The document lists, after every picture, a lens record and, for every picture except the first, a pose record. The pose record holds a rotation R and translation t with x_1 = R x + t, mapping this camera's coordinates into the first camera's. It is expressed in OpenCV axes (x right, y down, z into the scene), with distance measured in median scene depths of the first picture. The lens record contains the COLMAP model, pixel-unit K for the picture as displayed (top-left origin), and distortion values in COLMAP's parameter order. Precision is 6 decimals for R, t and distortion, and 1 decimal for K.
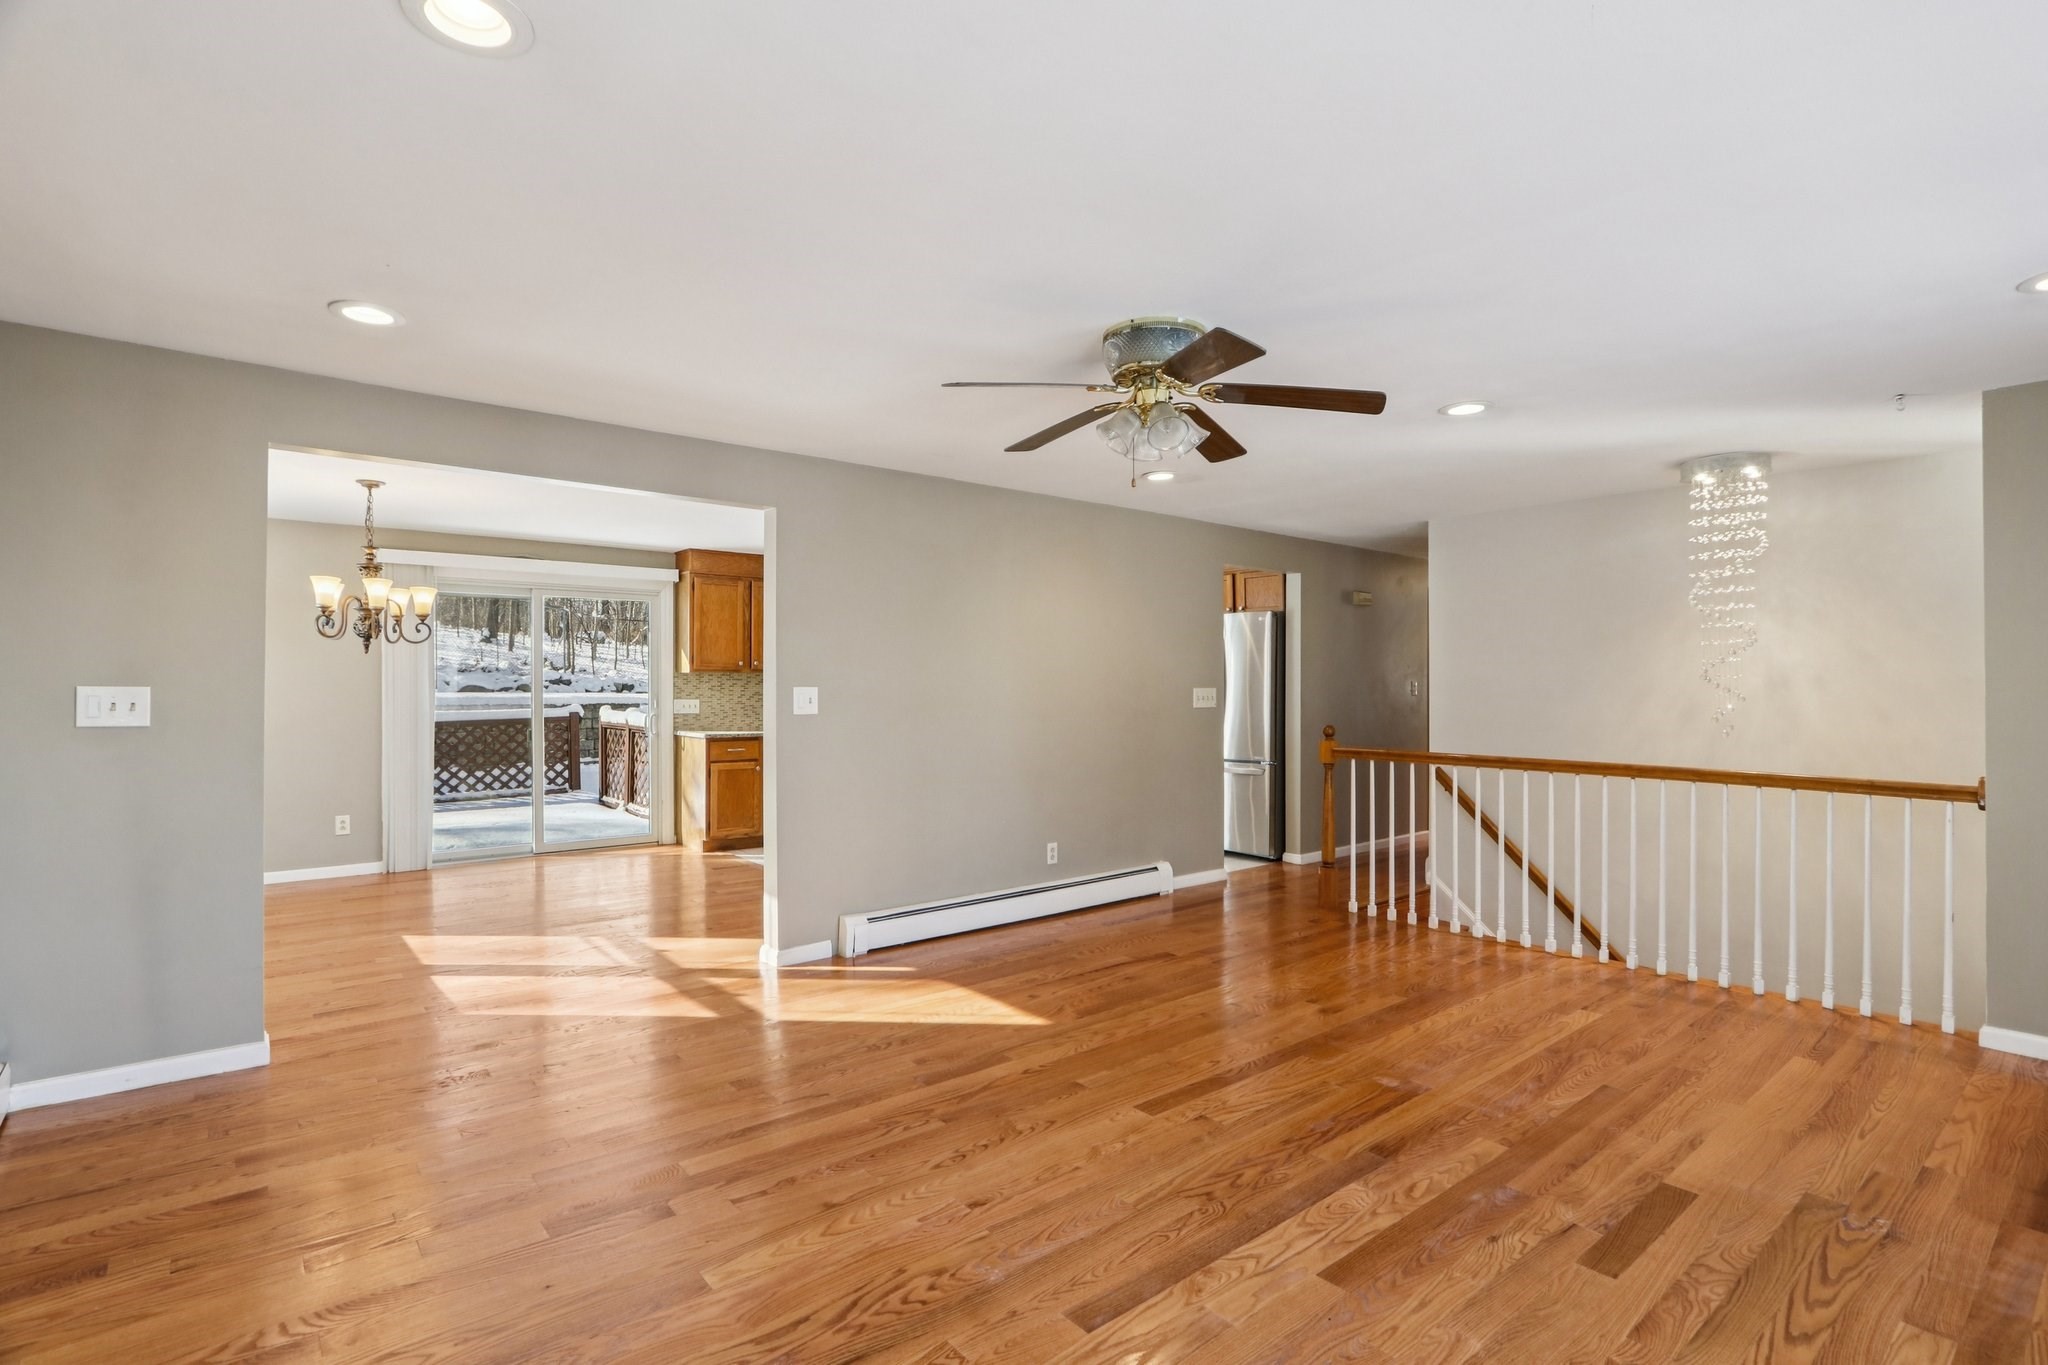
lens RADIAL K [[973.6, 0, 1018.7], [0, 973.6, 676.0], [0, 0, 1]] dist [-0.011669, 0.001084]
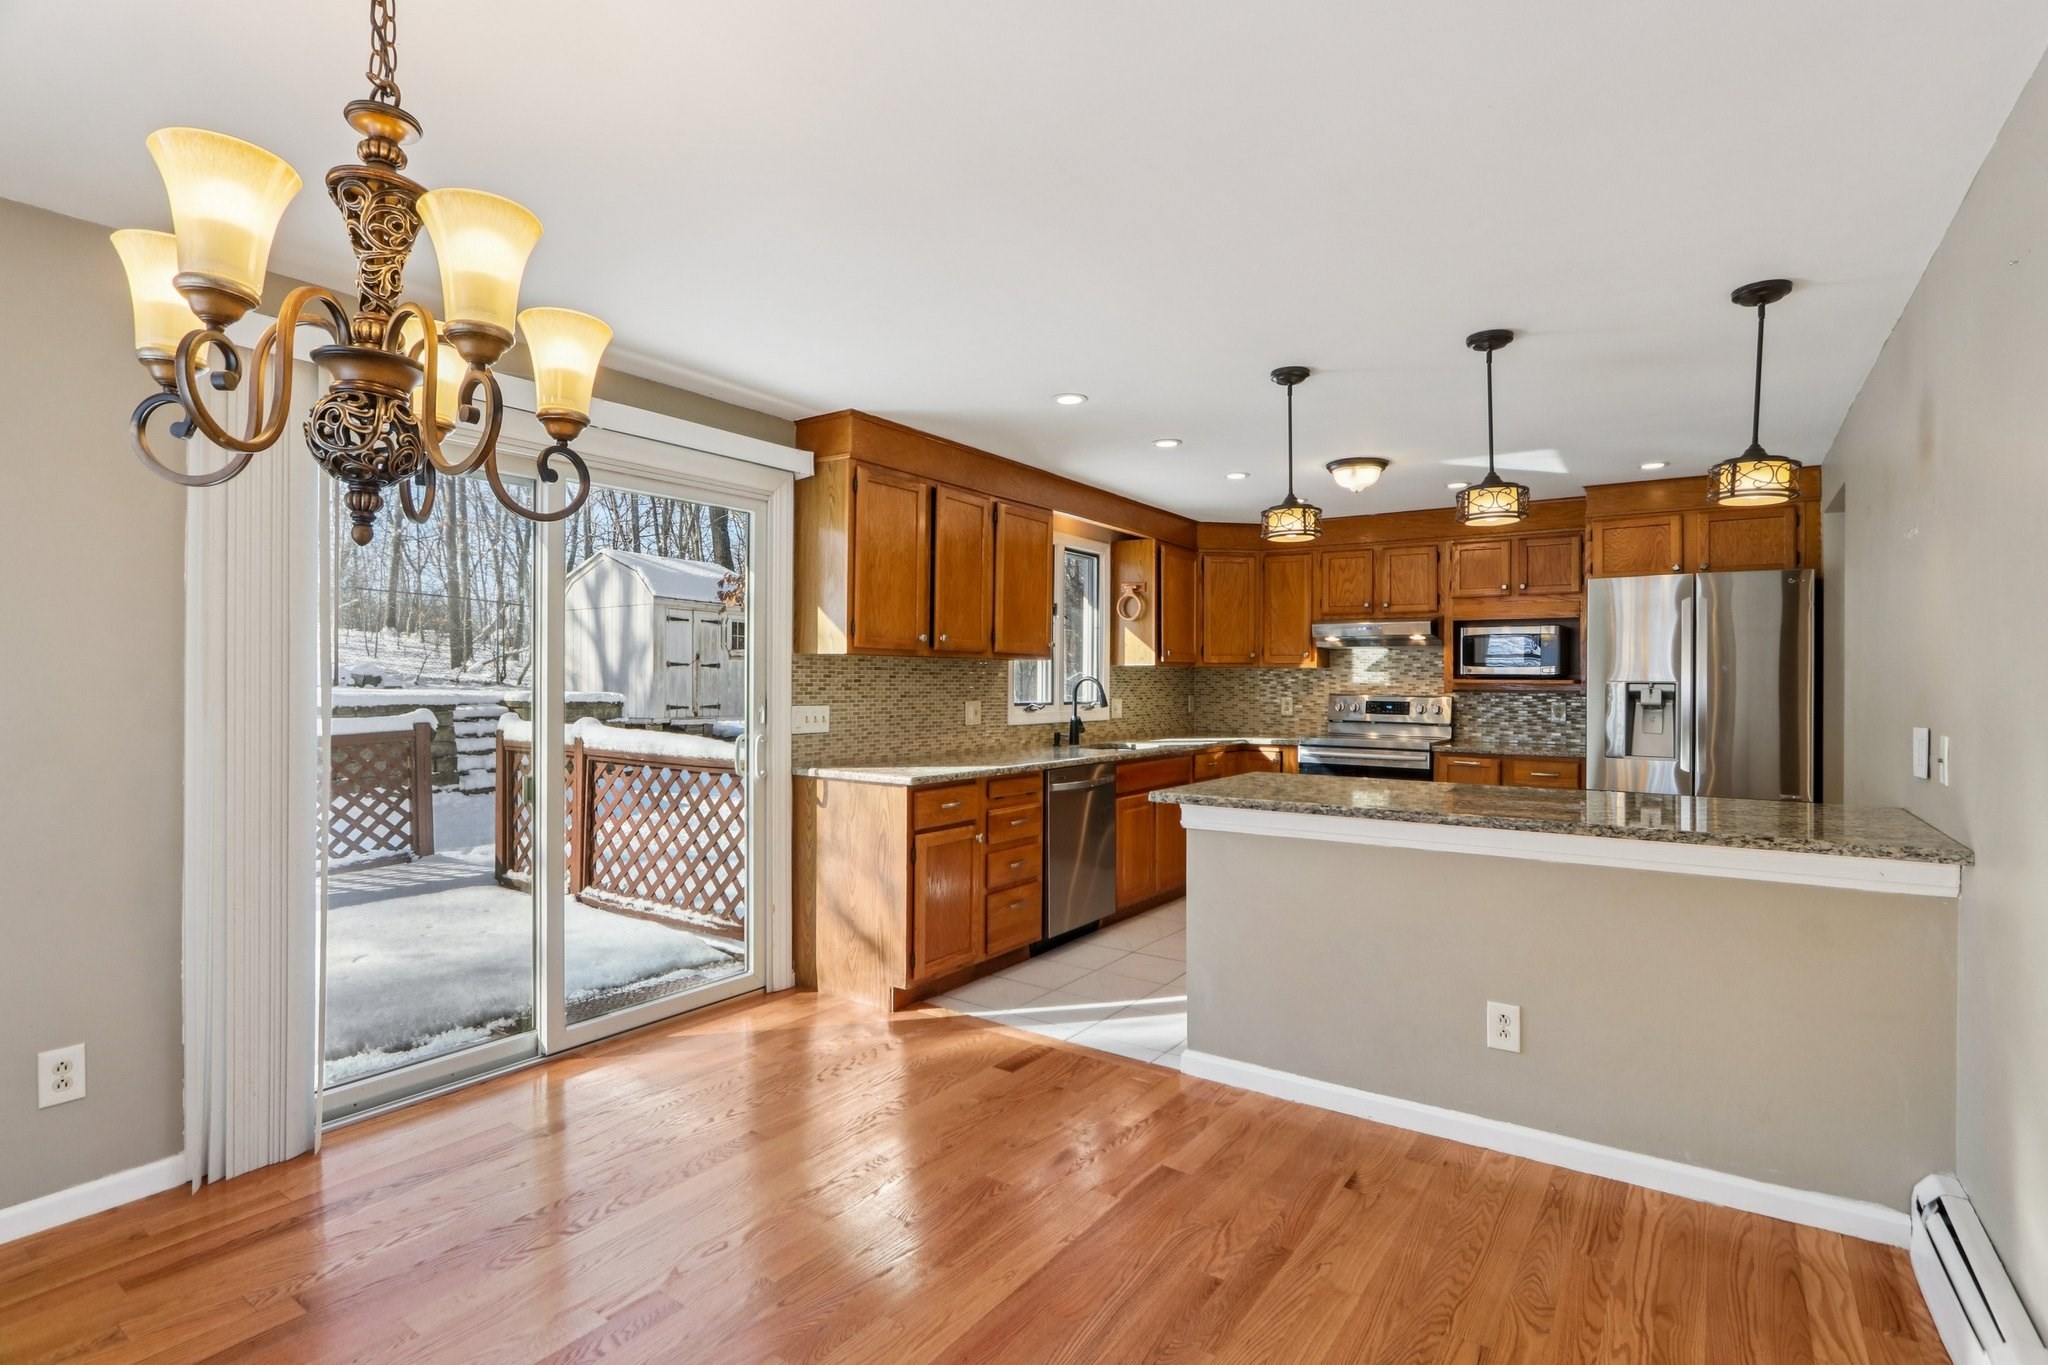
lens RADIAL K [[973.6, 0, 1023.3], [0, 973.6, 678.4], [0, 0, 1]] dist [-0.011669, 0.001084]
pose [[0.961229, 0.005566, 0.275694, -0.738934], [-0.007526, 0.999953, 0.006053, 0.009934], [-0.275648, -0.007893, 0.961226, 0.916481]]
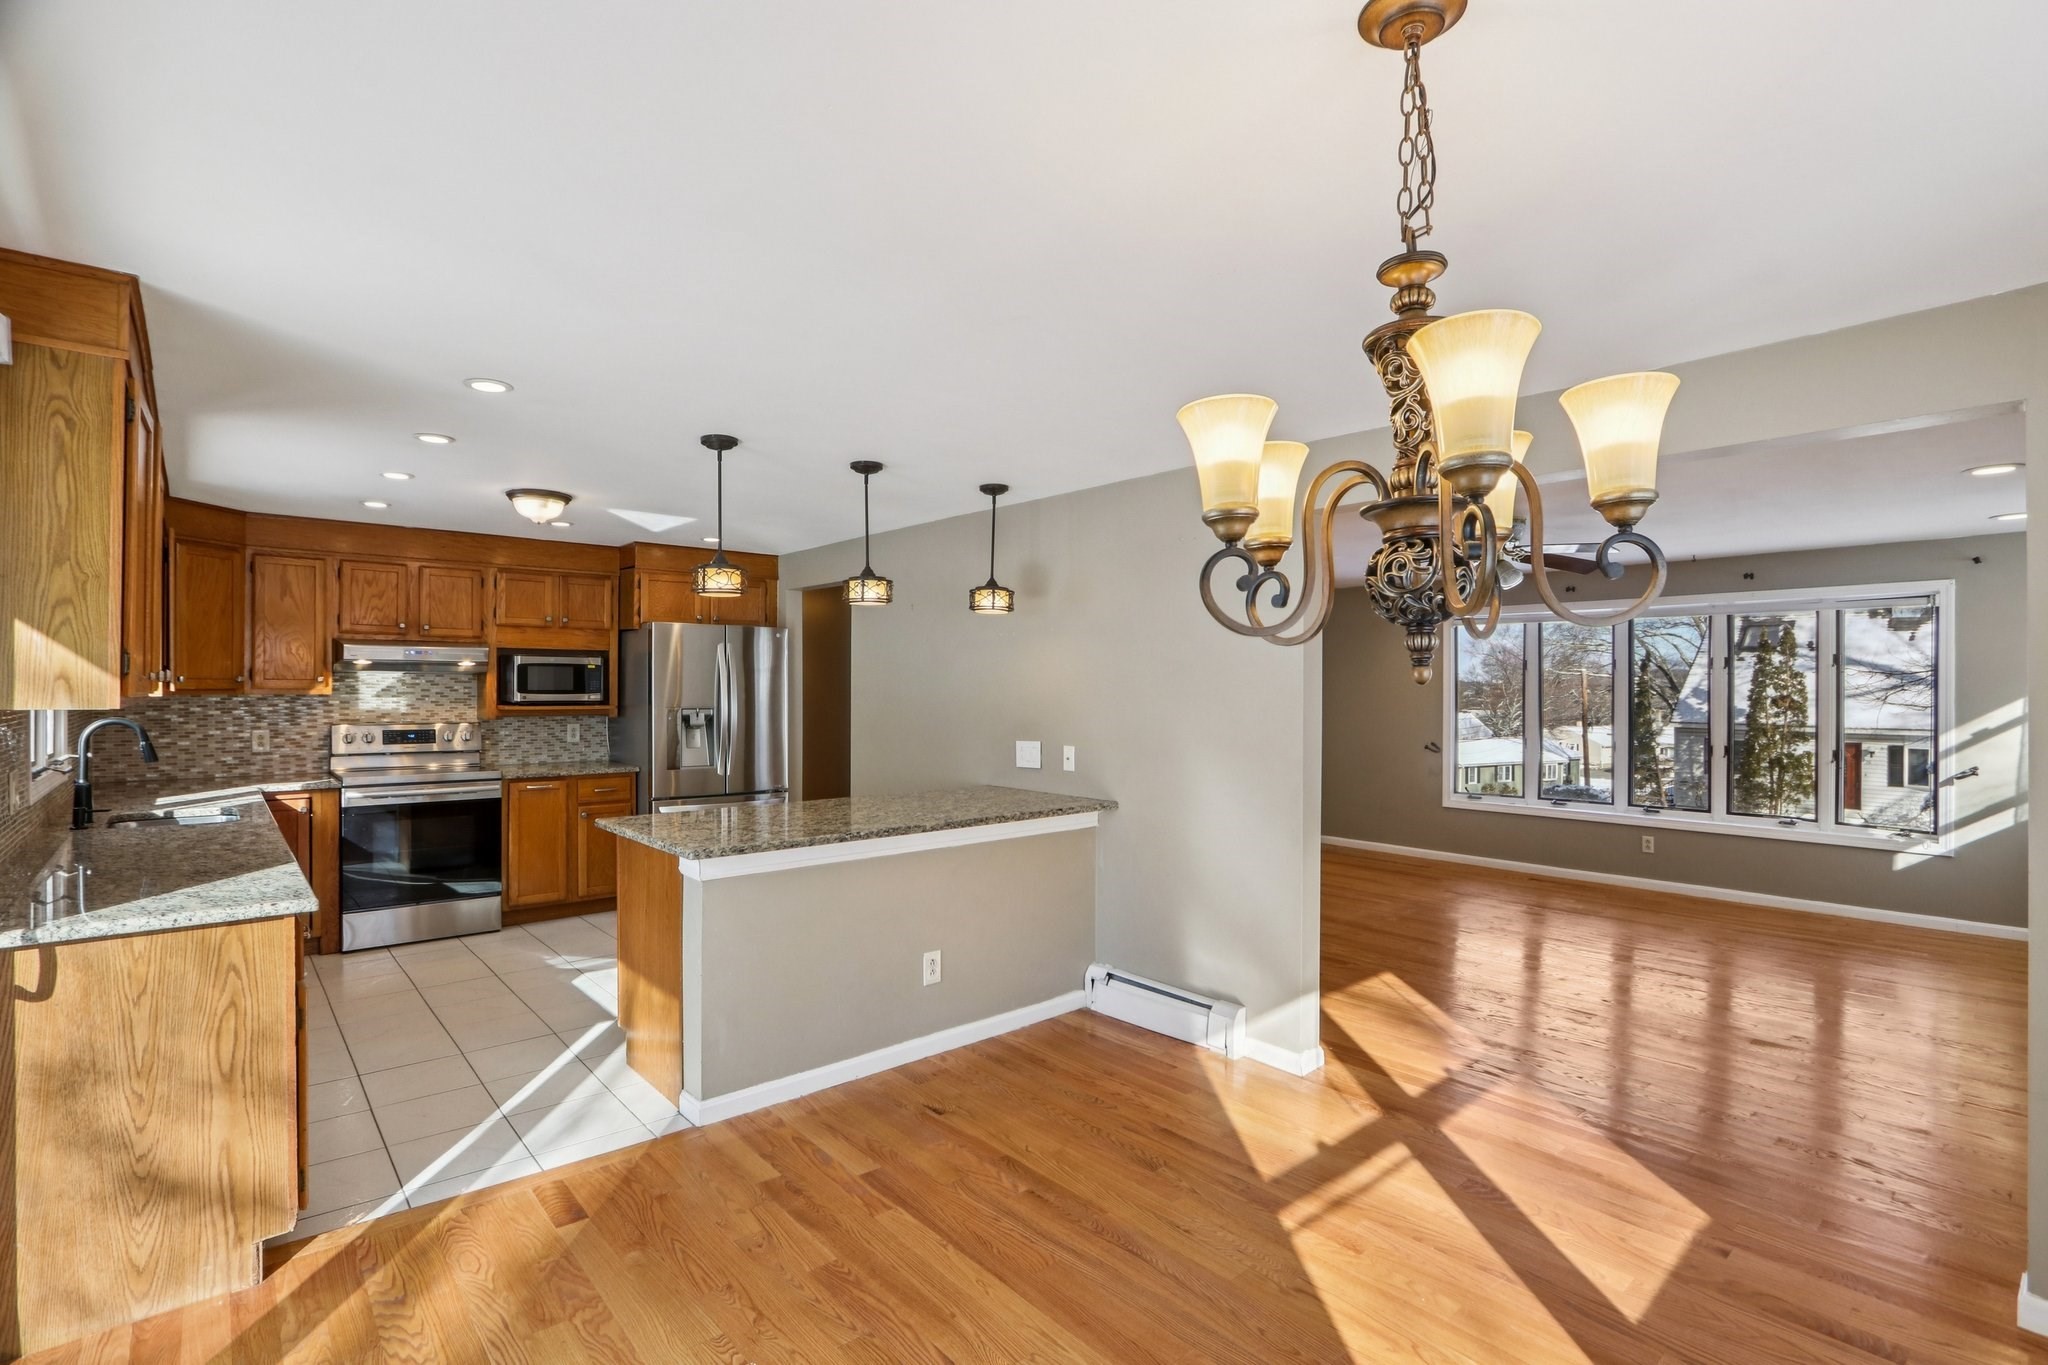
lens RADIAL K [[973.6, 0, 964.8], [0, 973.6, 687.8], [0, 0, 1]] dist [-0.011669, 0.001084]
pose [[-0.005005, -0.005459, 0.999973, -1.171926], [-0.013400, 0.999896, 0.005392, -0.027825], [-0.999898, -0.013372, -0.005078, 1.418830]]
